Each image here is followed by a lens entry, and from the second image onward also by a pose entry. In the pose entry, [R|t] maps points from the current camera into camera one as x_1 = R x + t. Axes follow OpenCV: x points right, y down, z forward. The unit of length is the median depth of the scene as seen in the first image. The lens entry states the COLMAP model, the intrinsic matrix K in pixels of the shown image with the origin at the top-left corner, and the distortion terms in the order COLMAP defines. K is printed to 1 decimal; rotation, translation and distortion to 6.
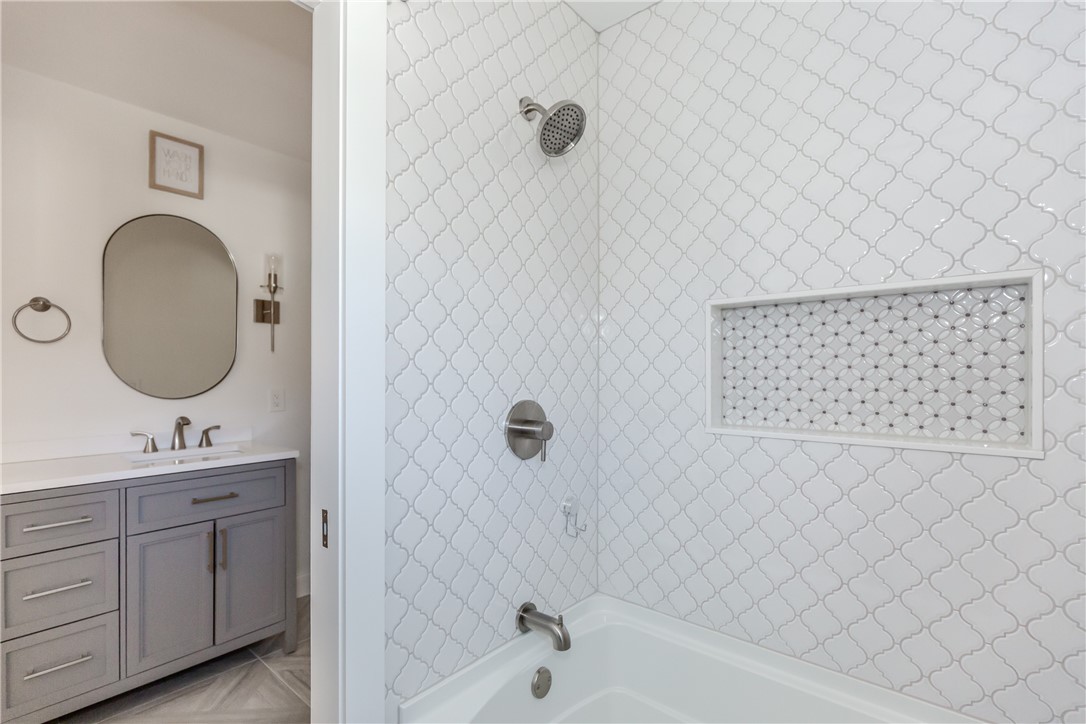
lens RADIAL K [[499.6, 0, 541.2], [0, 499.6, 375.9], [0, 0, 1]] dist [-0.000174, 0.000032]
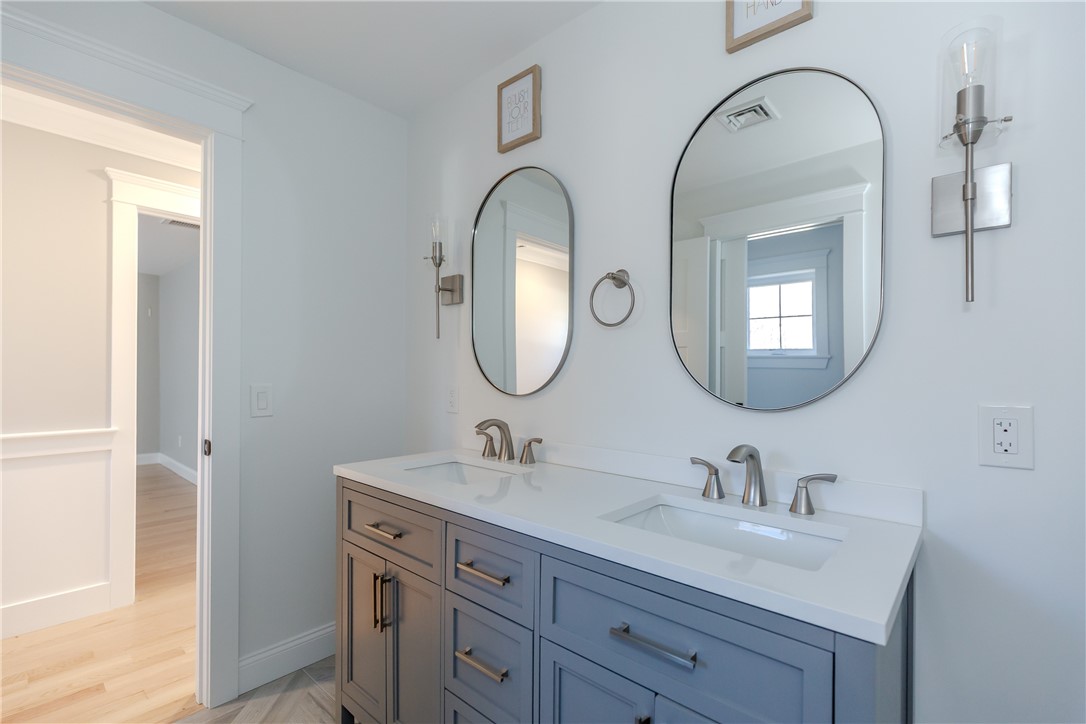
lens RADIAL K [[489.5, 0, 543.0], [0, 489.5, 362.0], [0, 0, 1]] dist [0.025528, 0.000317]
pose [[-0.036647, -0.005925, -0.999311, -0.183861], [-0.001959, 0.999981, -0.005858, -0.003357], [0.999326, 0.001743, -0.036658, 0.797522]]
